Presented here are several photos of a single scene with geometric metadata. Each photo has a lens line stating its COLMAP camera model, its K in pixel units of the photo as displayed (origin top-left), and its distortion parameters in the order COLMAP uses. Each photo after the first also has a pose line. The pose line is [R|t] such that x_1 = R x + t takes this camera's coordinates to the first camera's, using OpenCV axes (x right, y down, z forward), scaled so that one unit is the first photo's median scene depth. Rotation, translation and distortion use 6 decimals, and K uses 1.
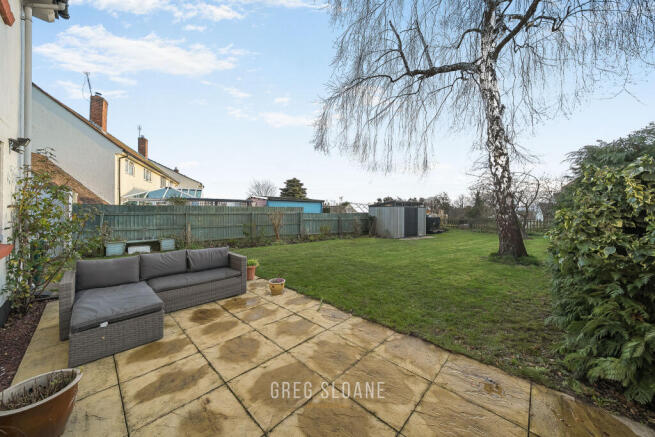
lens RADIAL K [[226.8, 0, 327.6], [0, 226.8, 213.3], [0, 0, 1]] dist [-0.000214, 0.000094]
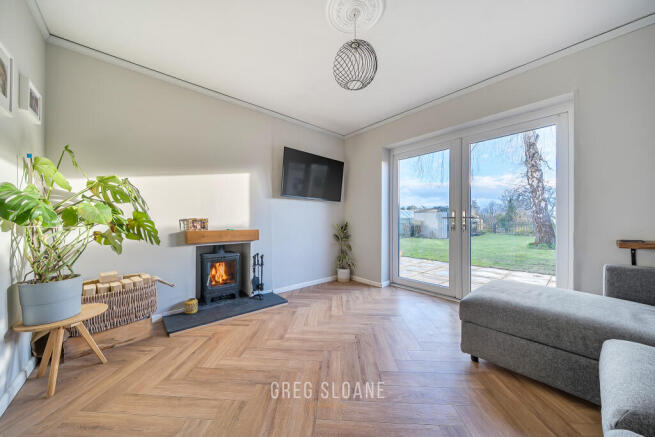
lens RADIAL K [[226.8, 0, 327.5], [0, 226.8, 220.7], [0, 0, 1]] dist [-0.000214, 0.000094]
pose [[0.995782, -0.004279, -0.091648, -0.256372], [0.003584, 0.999964, -0.007748, 0.035745], [0.091678, 0.007387, 0.995761, -0.333982]]
